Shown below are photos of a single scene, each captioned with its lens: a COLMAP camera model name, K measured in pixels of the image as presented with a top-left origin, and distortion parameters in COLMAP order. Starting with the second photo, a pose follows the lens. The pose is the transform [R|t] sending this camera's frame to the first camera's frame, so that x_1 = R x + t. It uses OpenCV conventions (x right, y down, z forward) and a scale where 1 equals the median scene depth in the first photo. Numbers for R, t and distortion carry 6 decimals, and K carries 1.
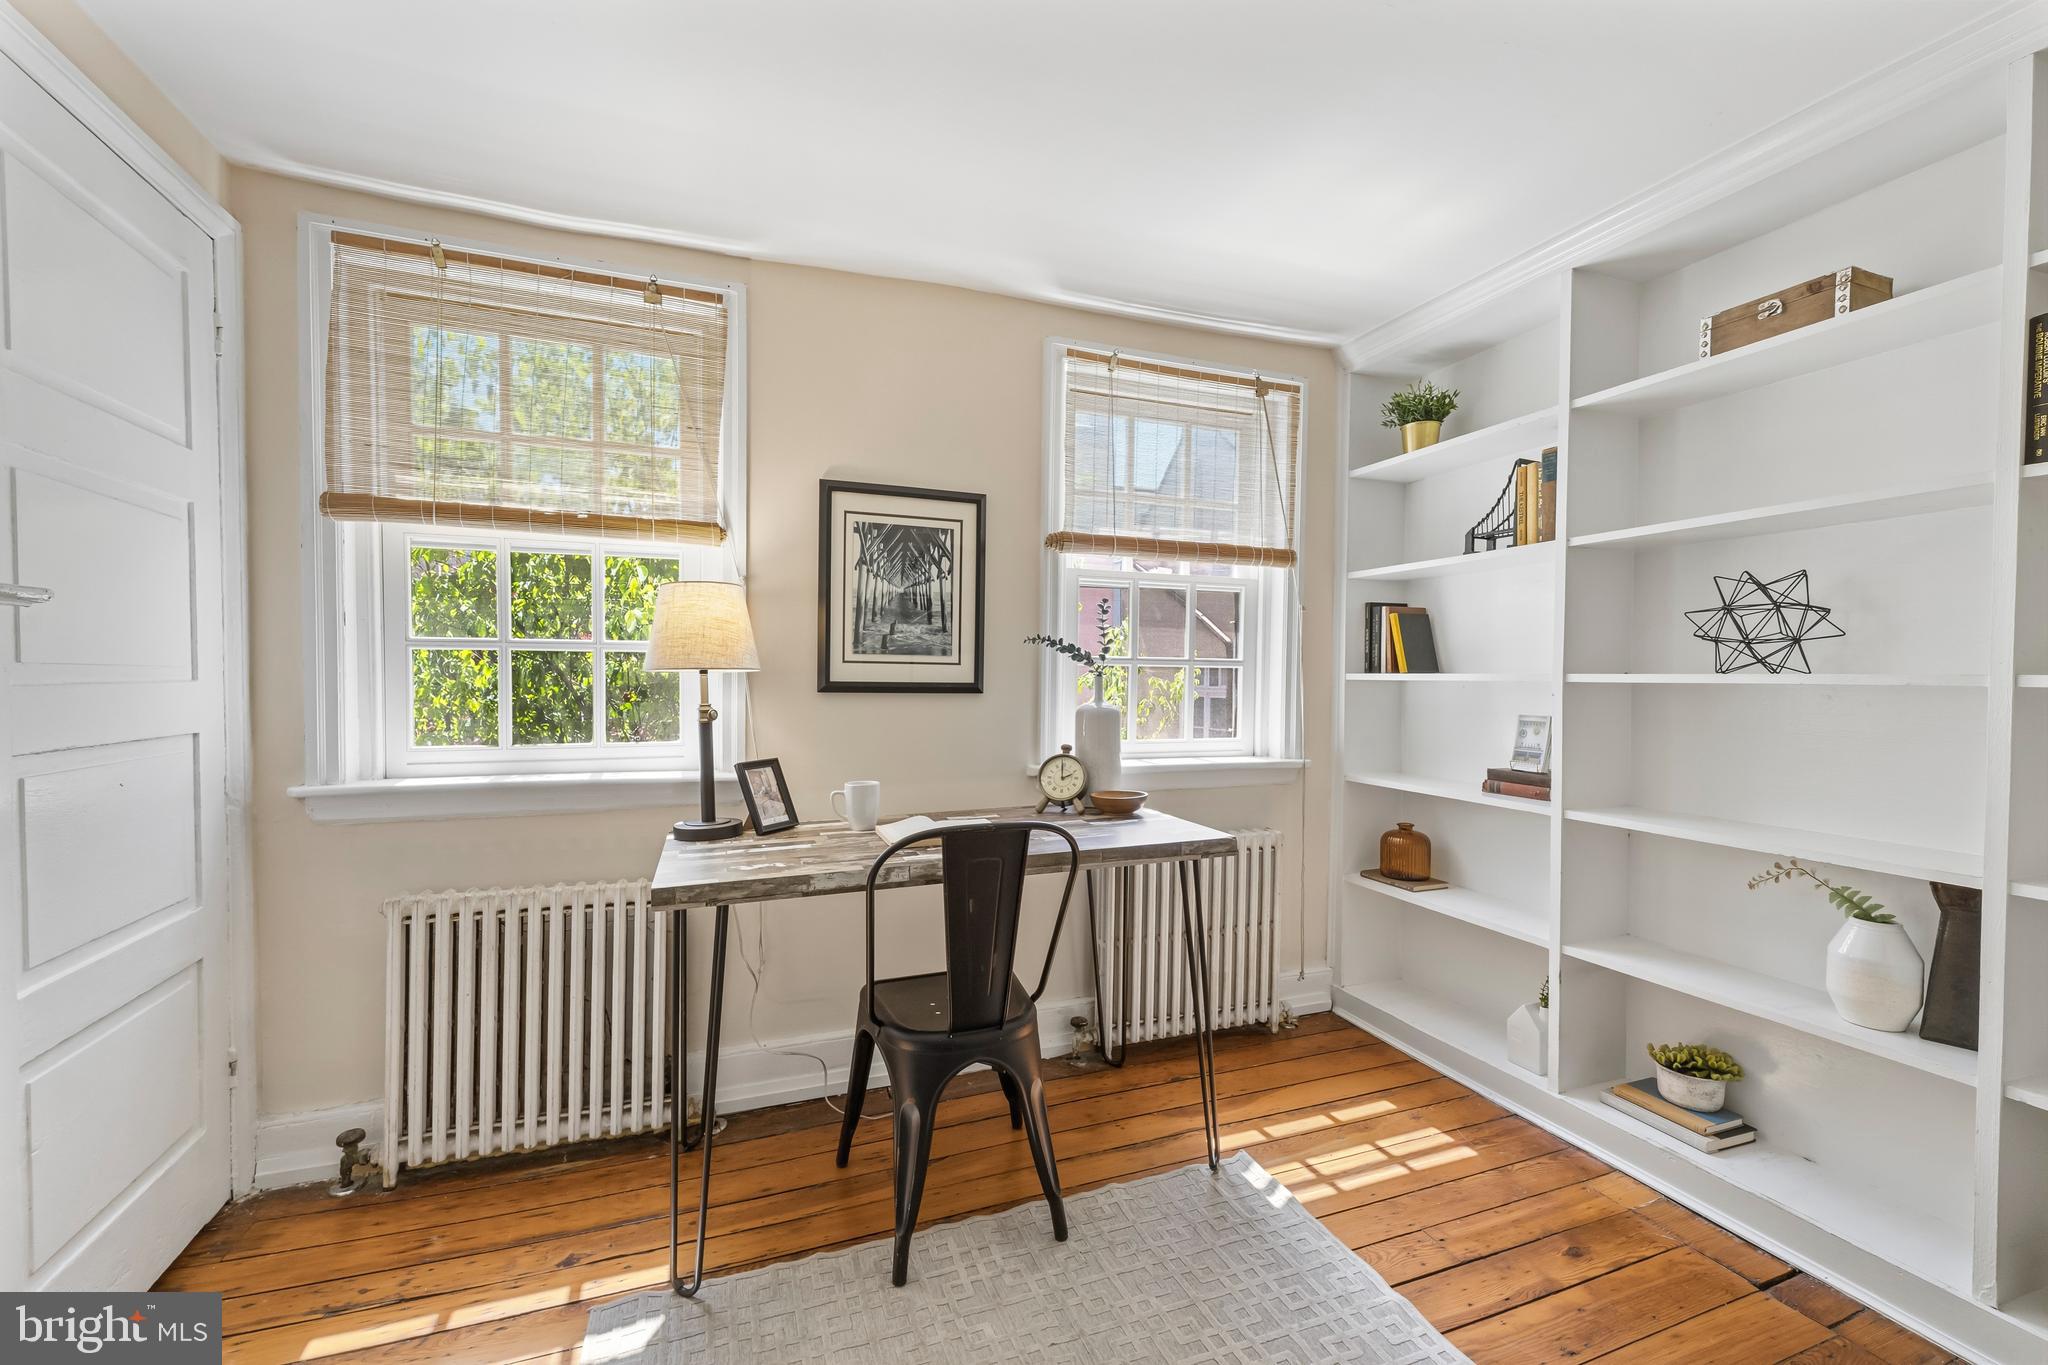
lens RADIAL K [[855.0, 0, 1026.7], [0, 855.0, 689.0], [0, 0, 1]] dist [0.005482, -0.000154]
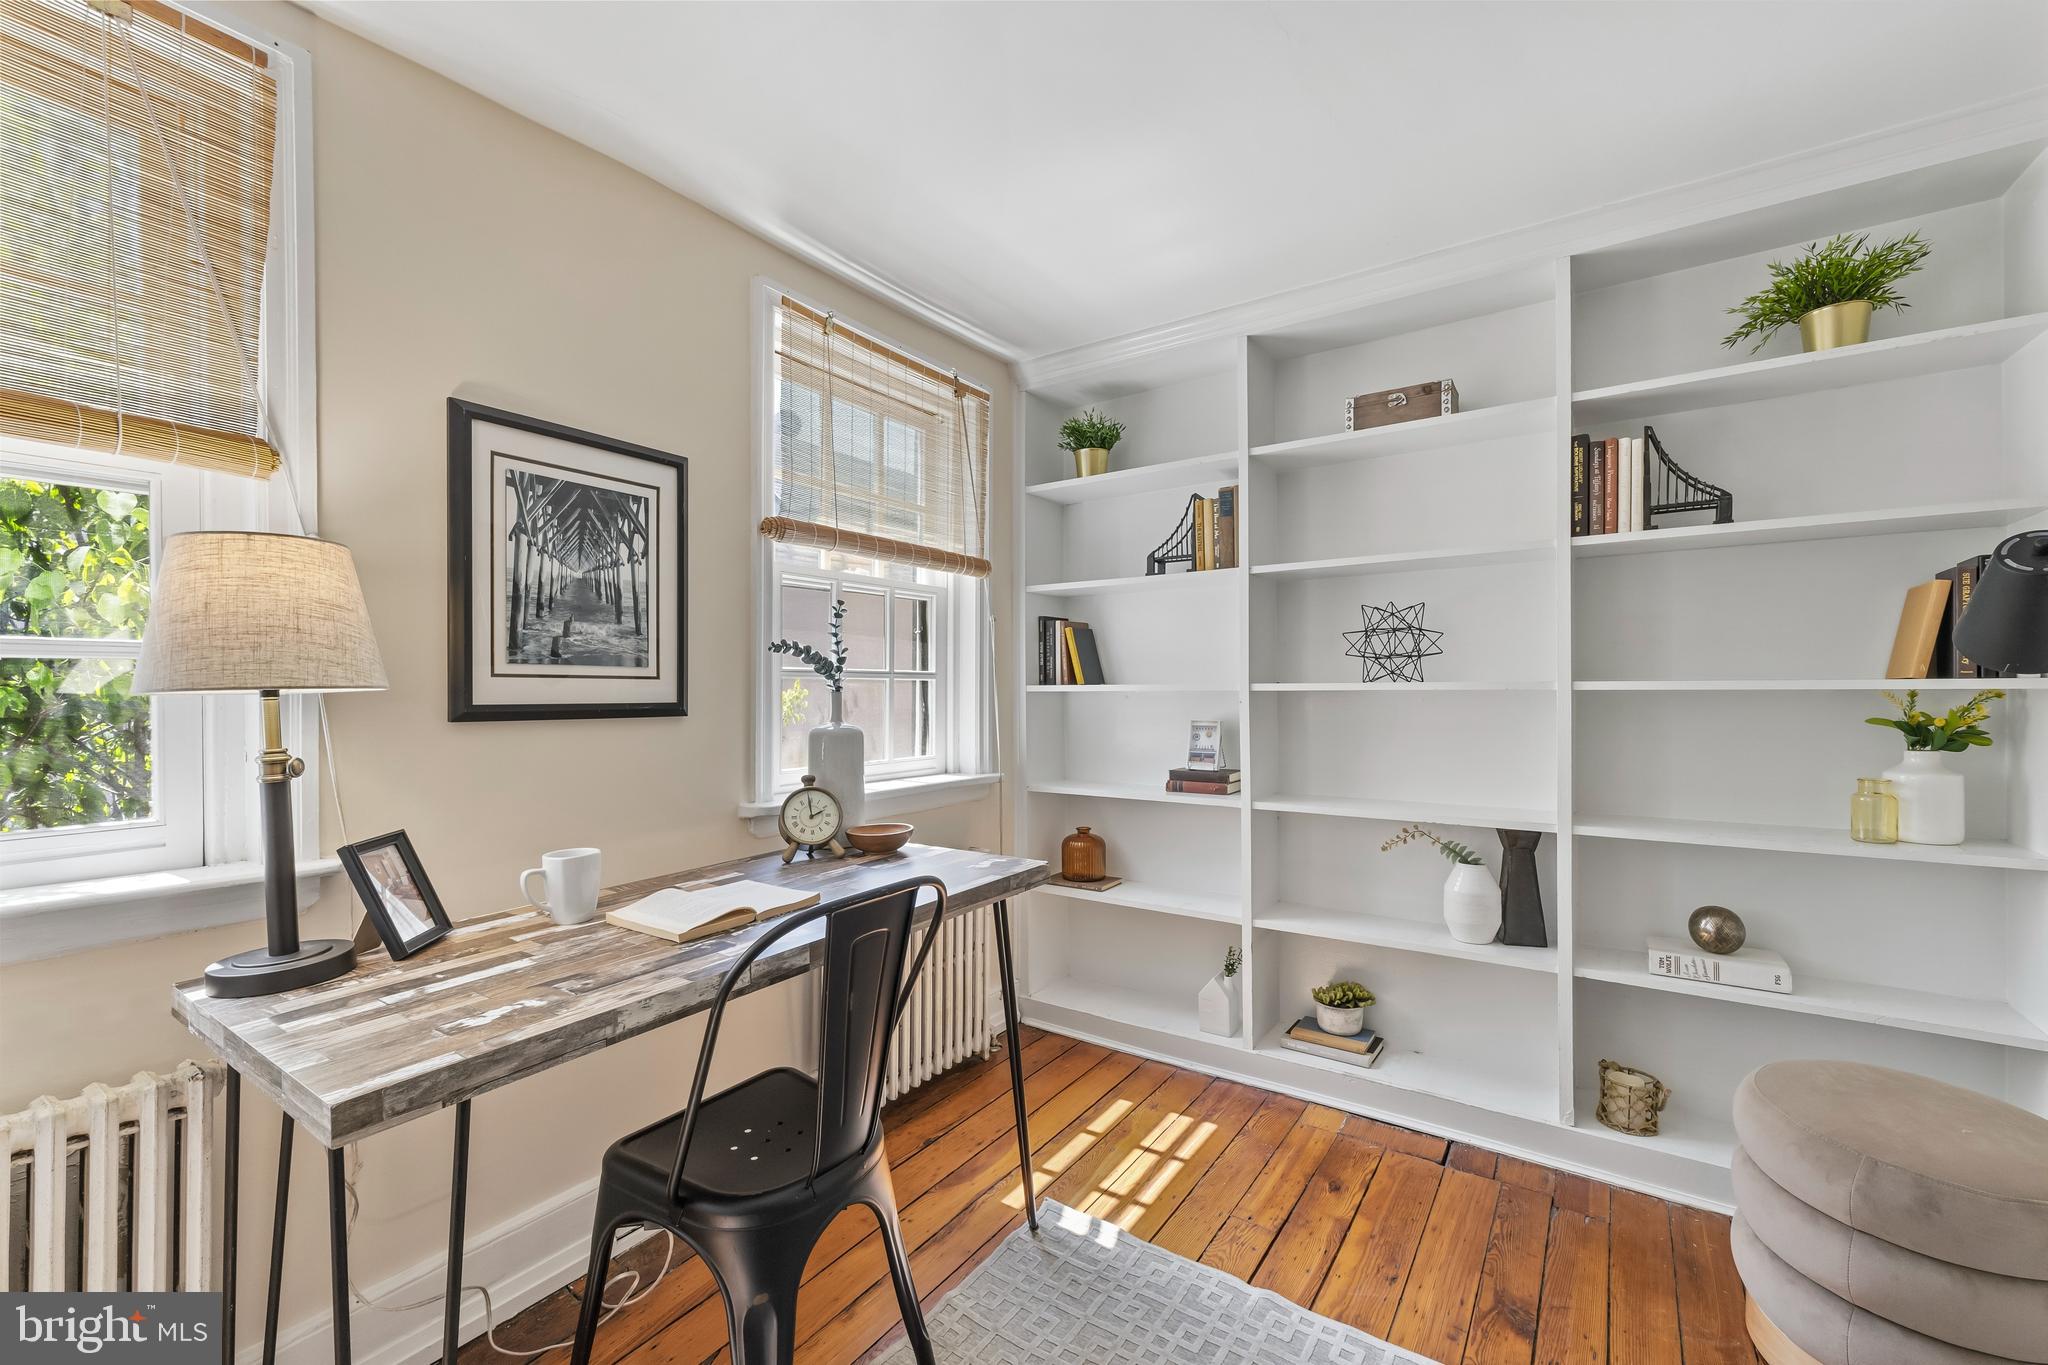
lens RADIAL K [[855.0, 0, 1023.6], [0, 855.0, 689.1], [0, 0, 1]] dist [0.005482, -0.000154]
pose [[0.818798, -0.012396, 0.573947, -0.282608], [0.021674, 0.999722, -0.009328, -0.006235], [-0.573672, 0.020078, 0.818839, 0.229762]]
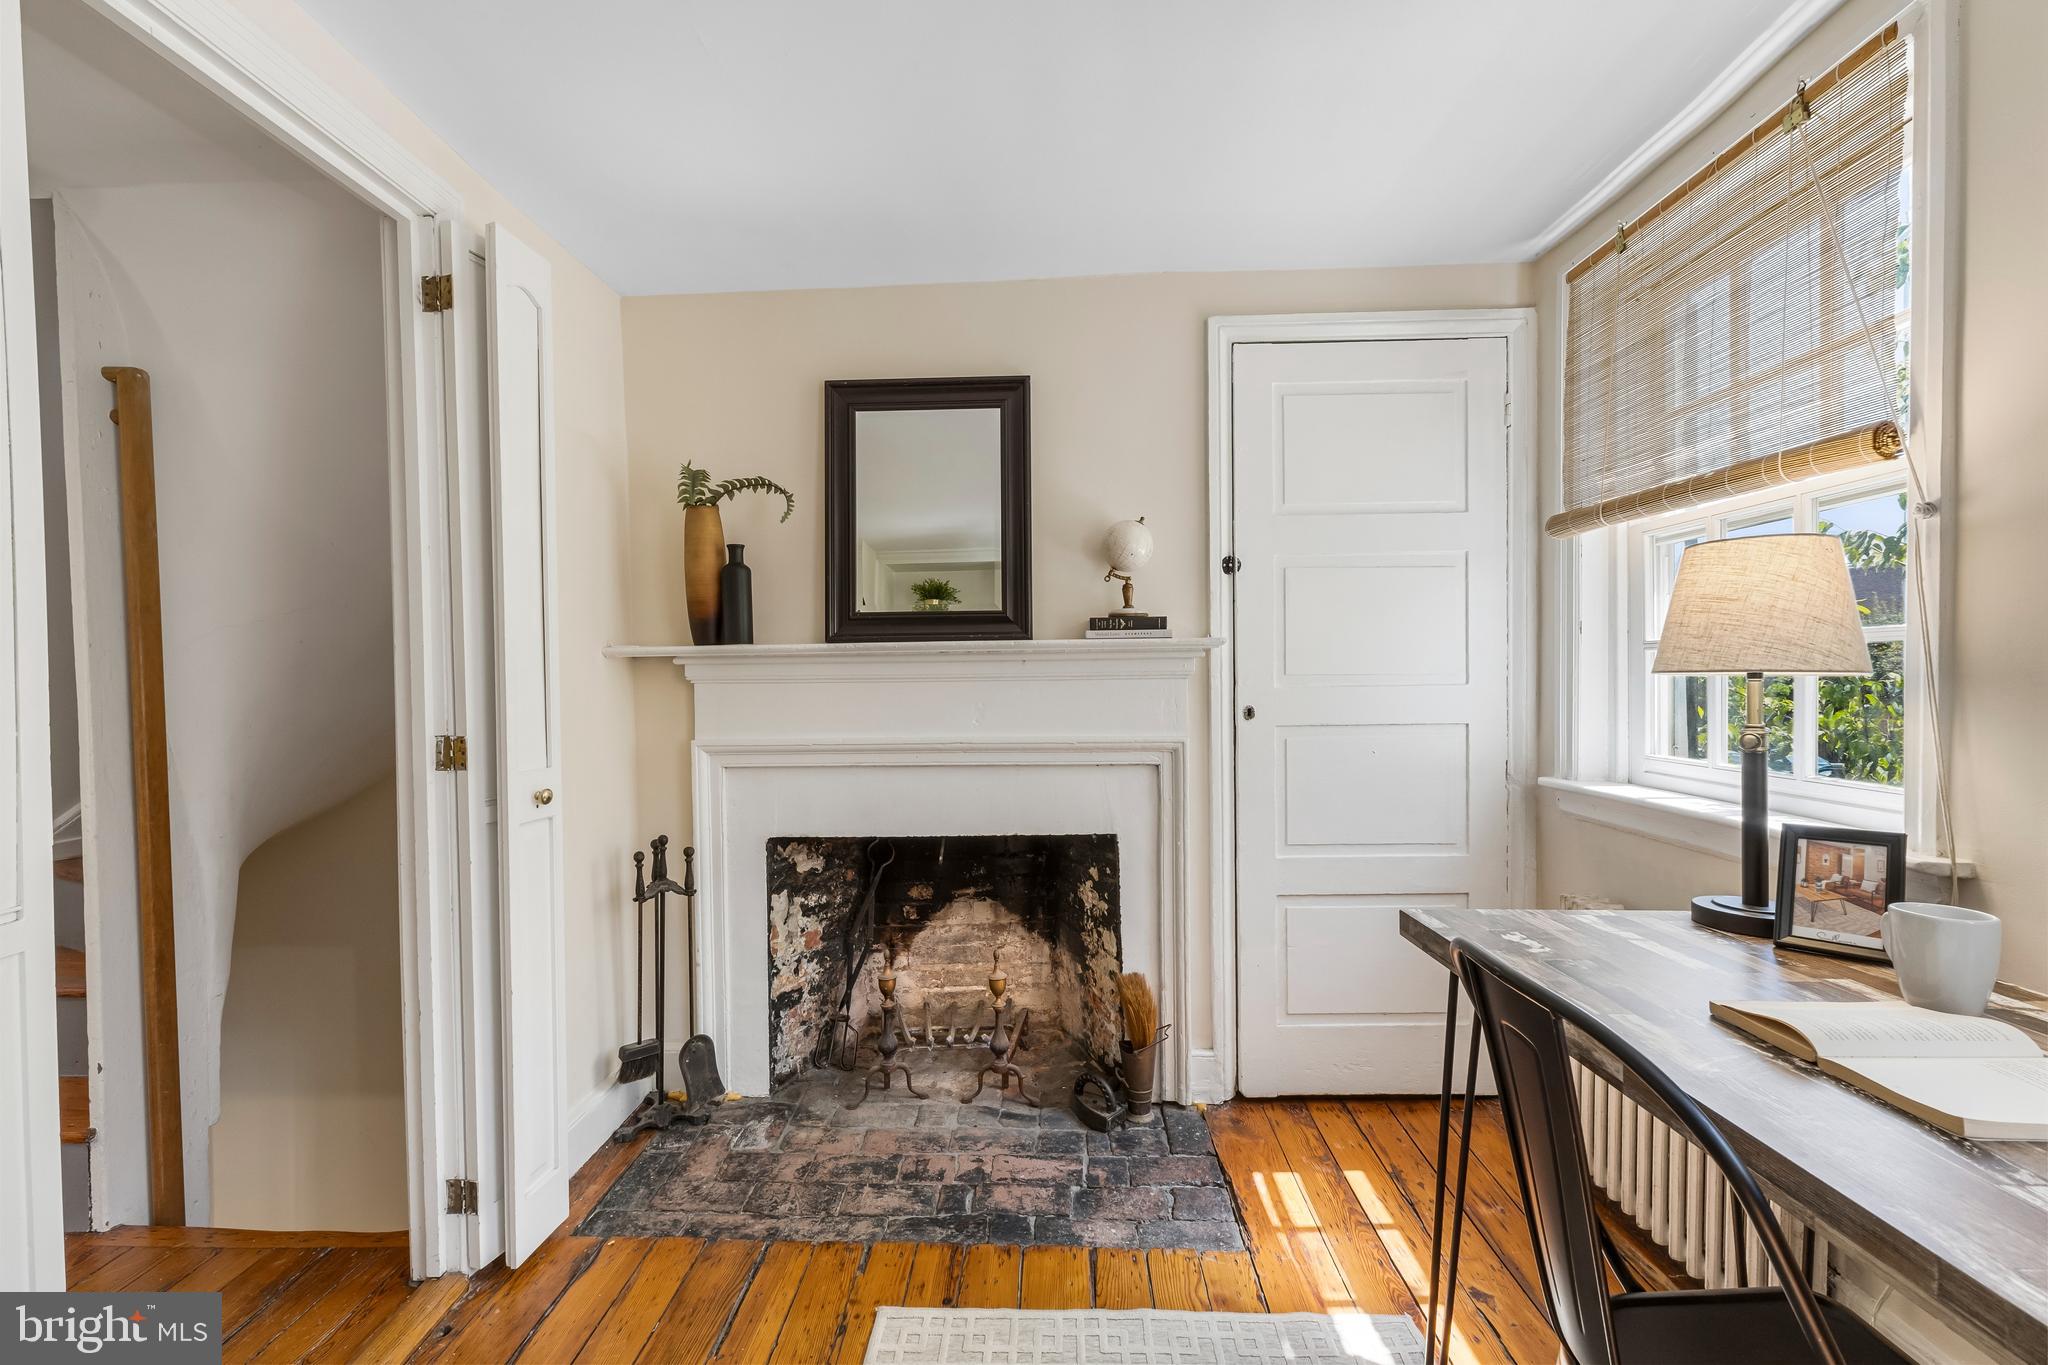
lens RADIAL K [[855.0, 0, 1014.0], [0, 855.0, 685.0], [0, 0, 1]] dist [0.005482, -0.000154]
pose [[-0.389235, 0.008949, -0.921095, 0.430870], [-0.007094, 0.999894, 0.012712, -0.016511], [0.921111, 0.011482, -0.389130, 0.703502]]
